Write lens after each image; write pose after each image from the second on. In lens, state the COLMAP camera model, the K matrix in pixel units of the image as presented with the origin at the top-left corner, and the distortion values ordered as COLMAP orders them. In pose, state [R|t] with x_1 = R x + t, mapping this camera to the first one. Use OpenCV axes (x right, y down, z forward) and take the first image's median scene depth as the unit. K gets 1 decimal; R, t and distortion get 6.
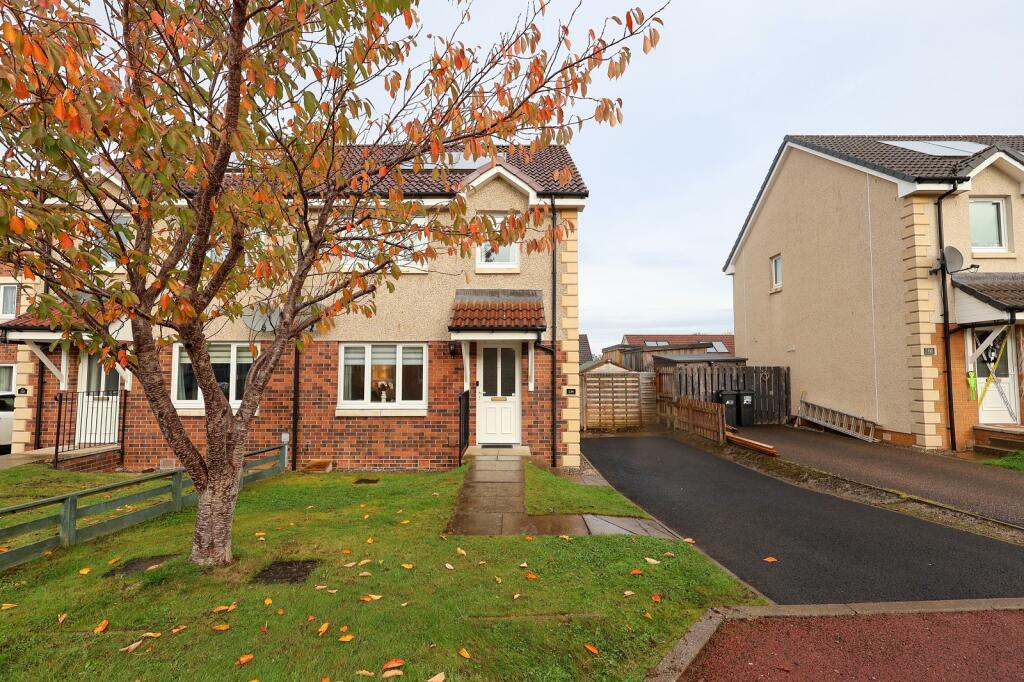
lens RADIAL K [[480.2, 0, 520.4], [0, 480.2, 341.4], [0, 0, 1]] dist [0.000081, 0.000006]
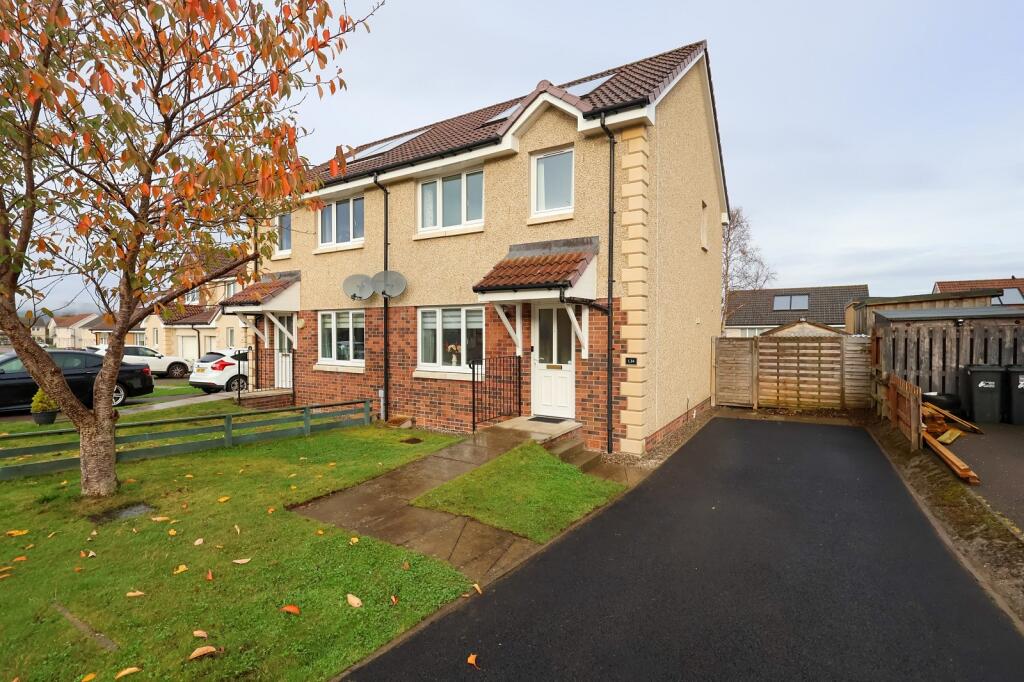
lens RADIAL K [[480.2, 0, 520.4], [0, 480.2, 341.4], [0, 0, 1]] dist [0.000081, 0.000006]
pose [[0.842921, 0.010376, -0.537937, 0.379104], [0.034544, 0.996708, 0.073353, 0.007013], [0.536927, -0.080413, 0.839788, 0.233969]]
